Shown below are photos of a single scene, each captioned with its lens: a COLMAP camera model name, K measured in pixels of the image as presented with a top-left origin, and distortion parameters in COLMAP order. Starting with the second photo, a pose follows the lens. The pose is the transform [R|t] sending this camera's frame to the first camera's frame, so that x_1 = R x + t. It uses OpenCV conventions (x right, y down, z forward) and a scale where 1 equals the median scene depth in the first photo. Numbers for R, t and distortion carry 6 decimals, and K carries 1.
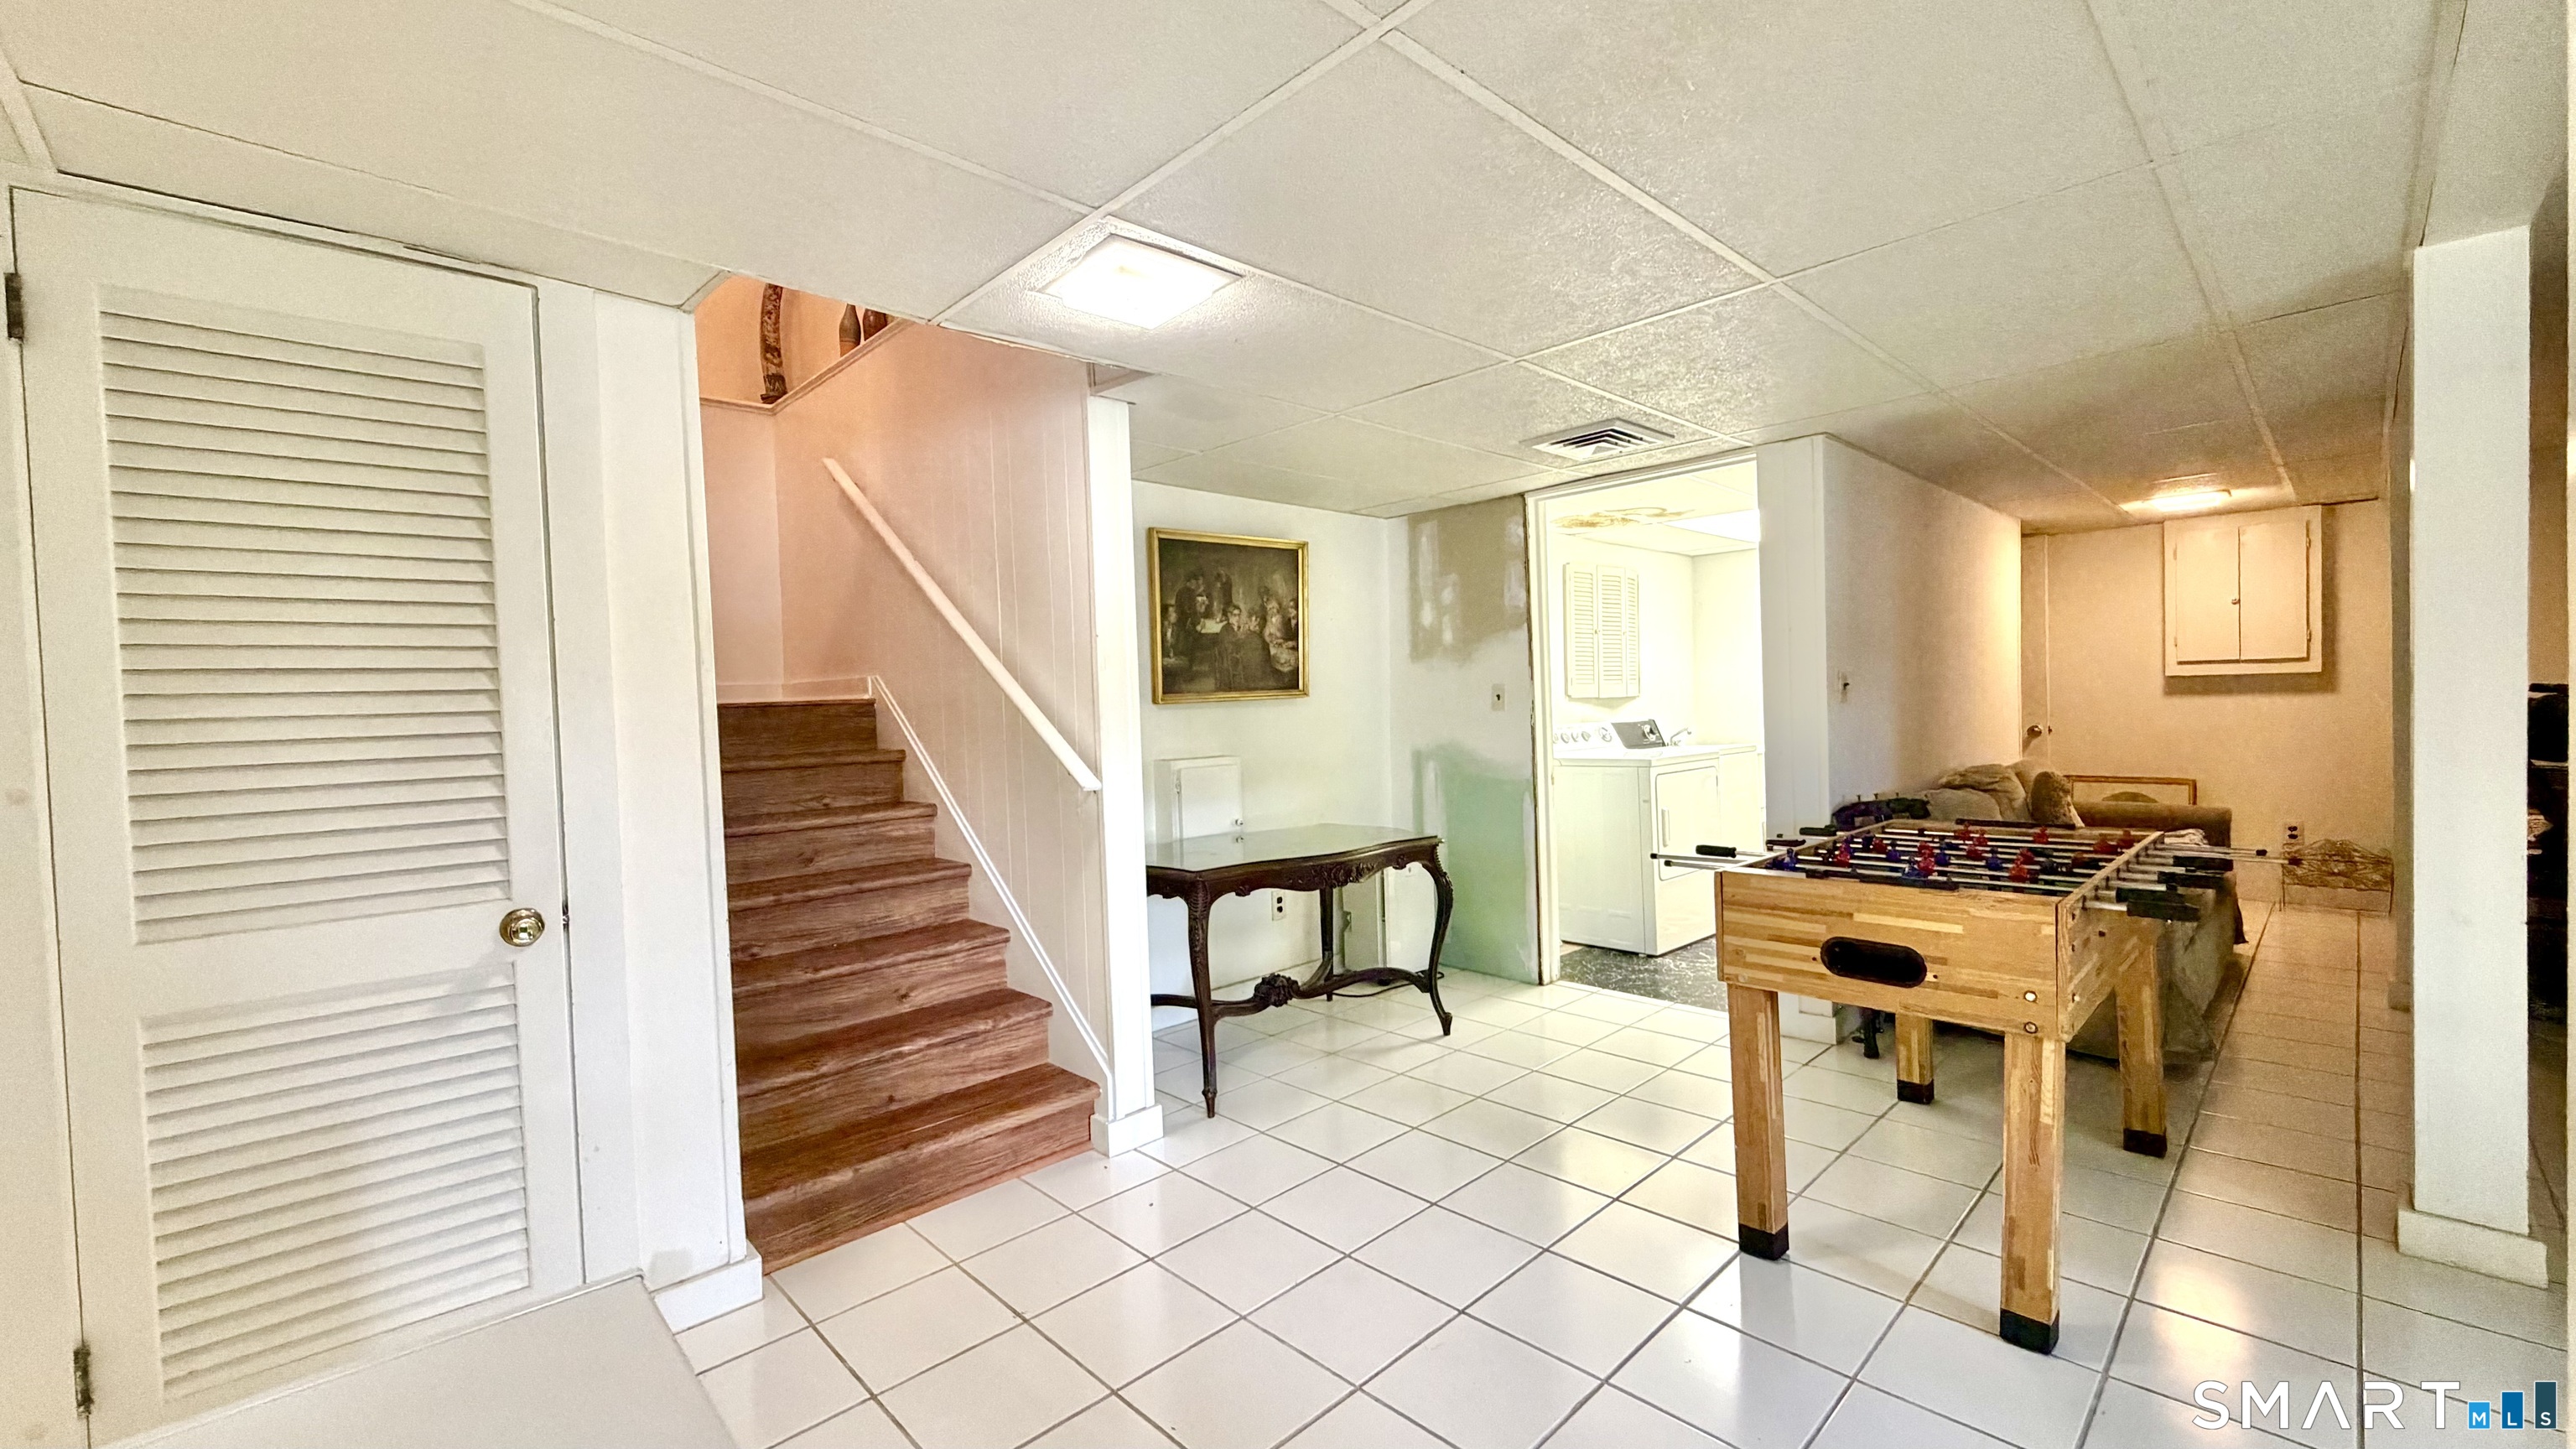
lens RADIAL K [[1037.2, 0, 1288.4], [0, 1037.2, 735.9], [0, 0, 1]] dist [0.001077, 0.000647]
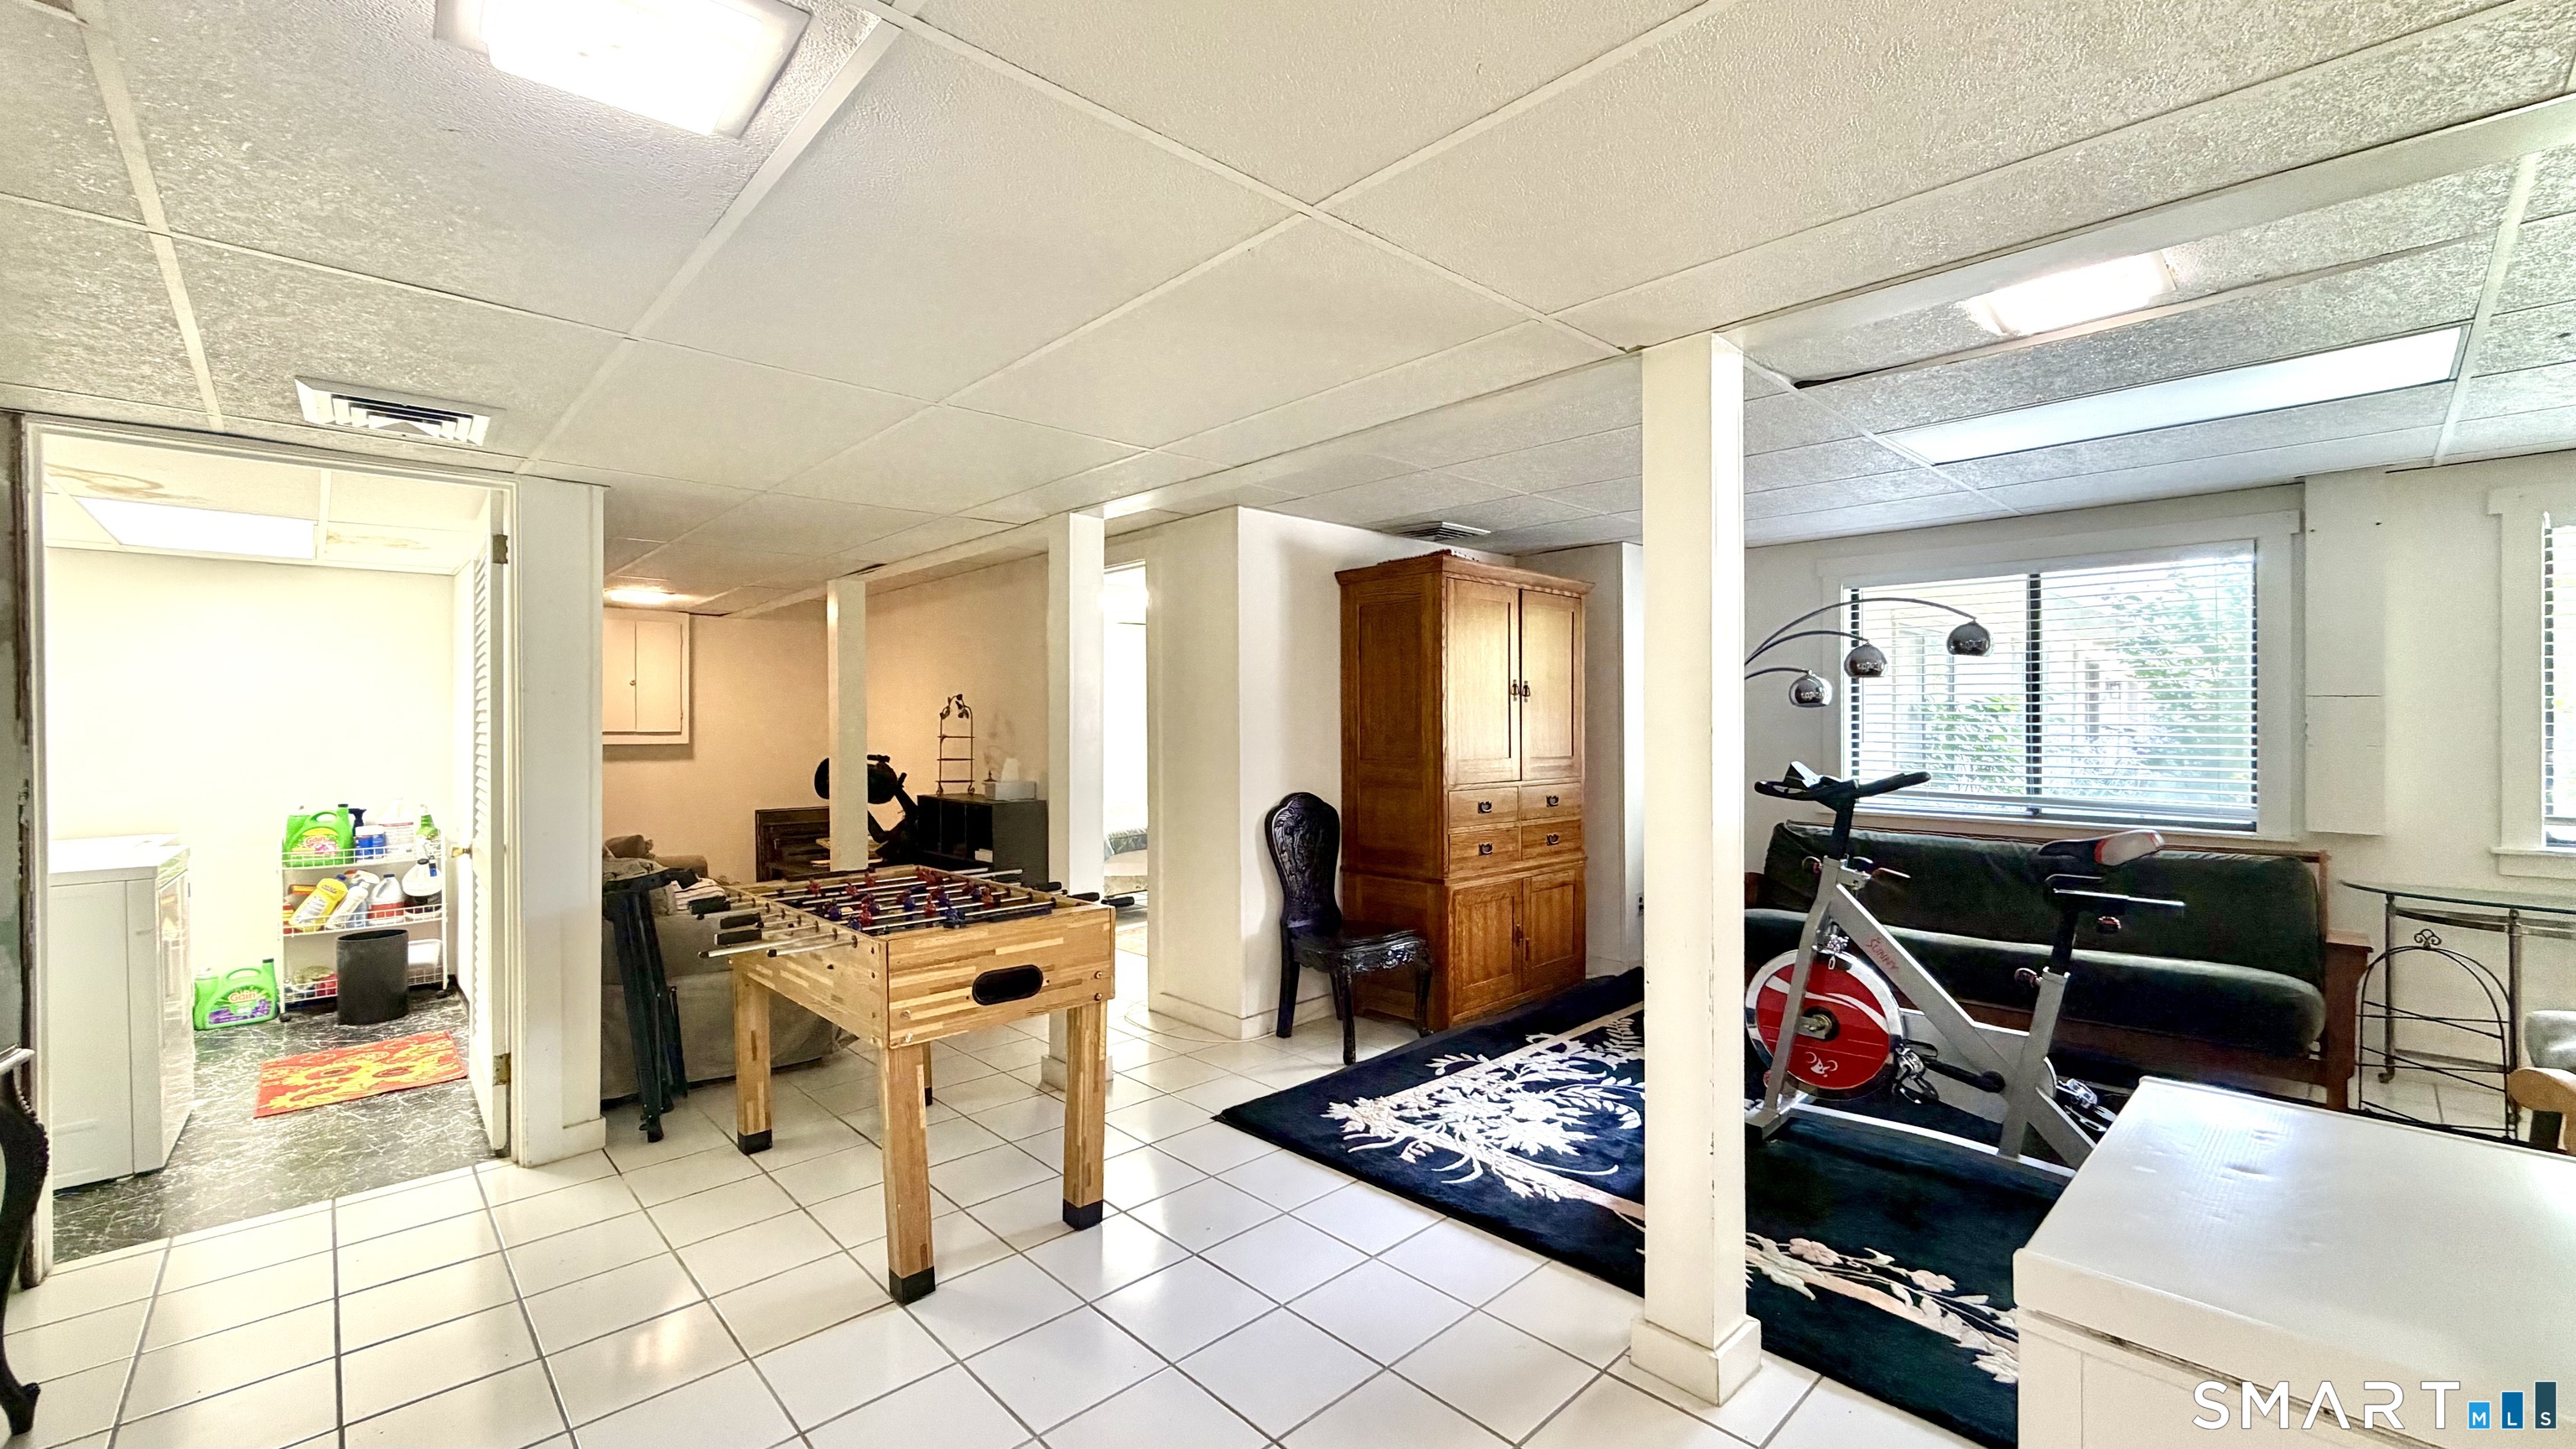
lens RADIAL K [[1037.2, 0, 1274.3], [0, 1037.2, 725.1], [0, 0, 1]] dist [0.001077, 0.000647]
pose [[0.004129, 0.030664, 0.999521, -0.346666], [0.039362, 0.998750, -0.030803, -0.020495], [-0.999216, 0.039470, 0.002917, 0.342994]]
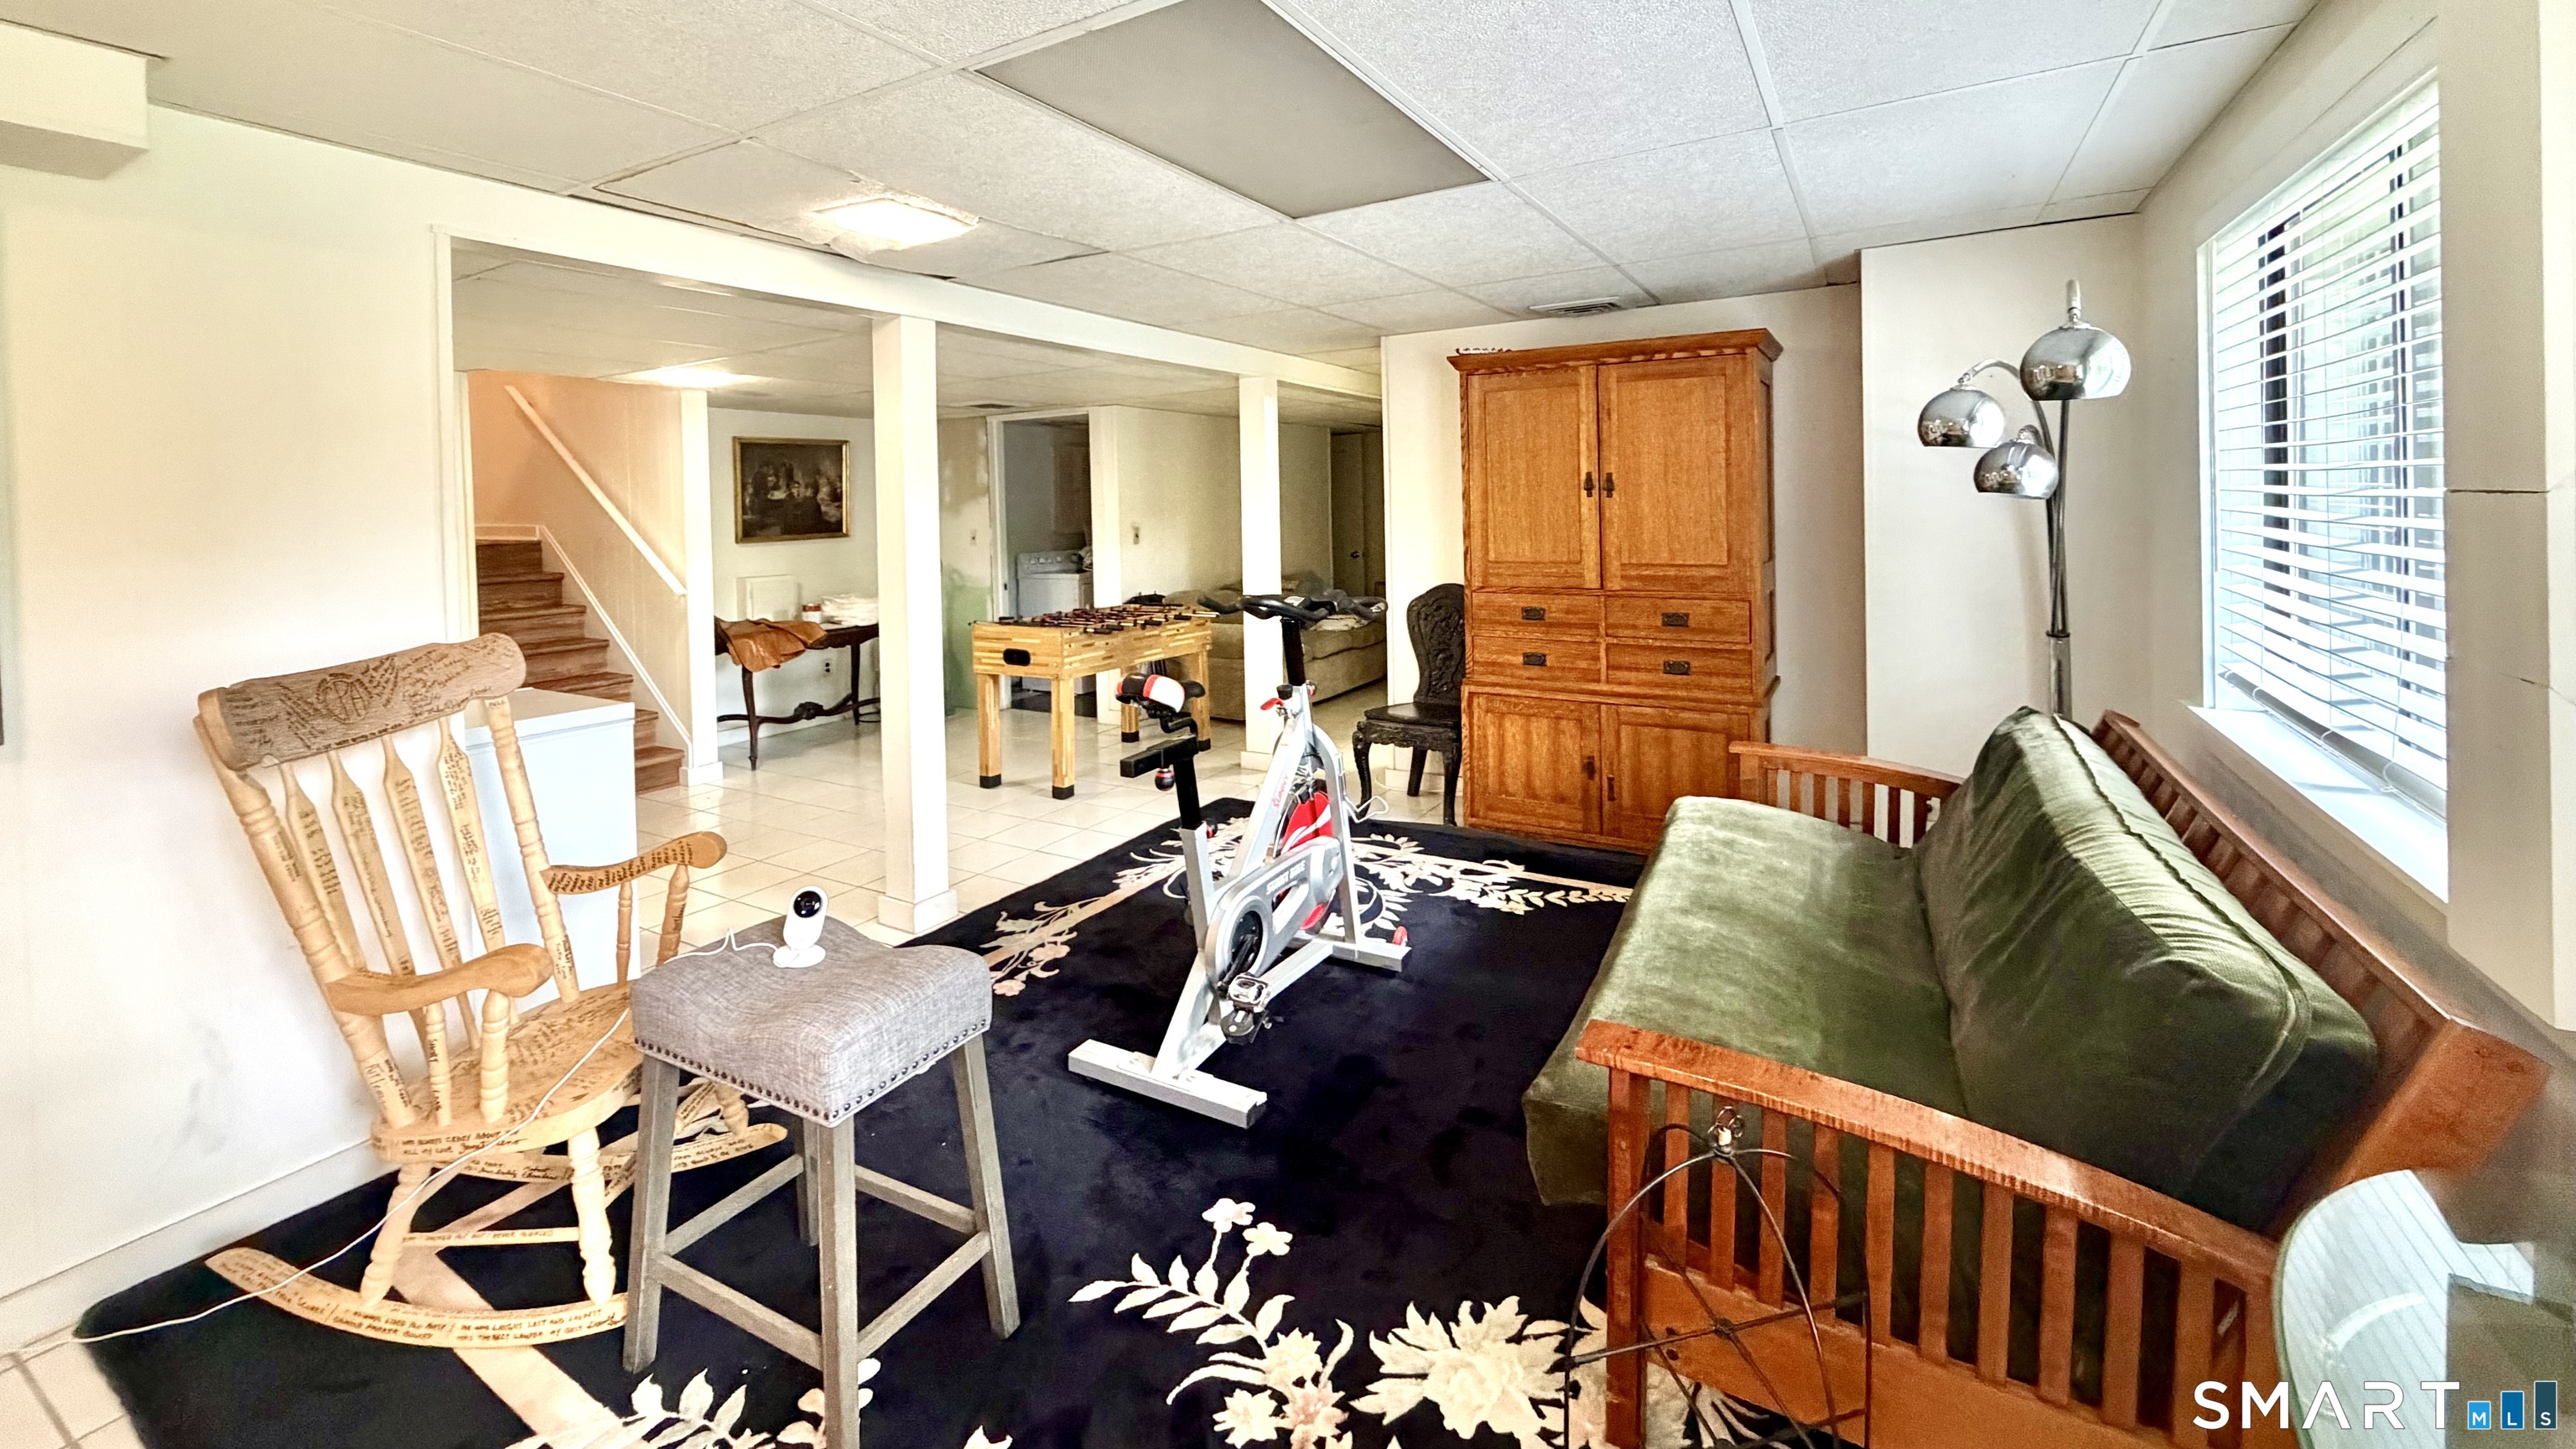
lens RADIAL K [[1037.2, 0, 1255.3], [0, 1037.2, 527.1], [0, 0, 1]] dist [0.001077, 0.000647]
pose [[0.965723, 0.006819, 0.259485, 0.240158], [-0.000915, 0.999738, -0.022867, -0.020065], [-0.259573, 0.021846, 0.965476, -0.804747]]
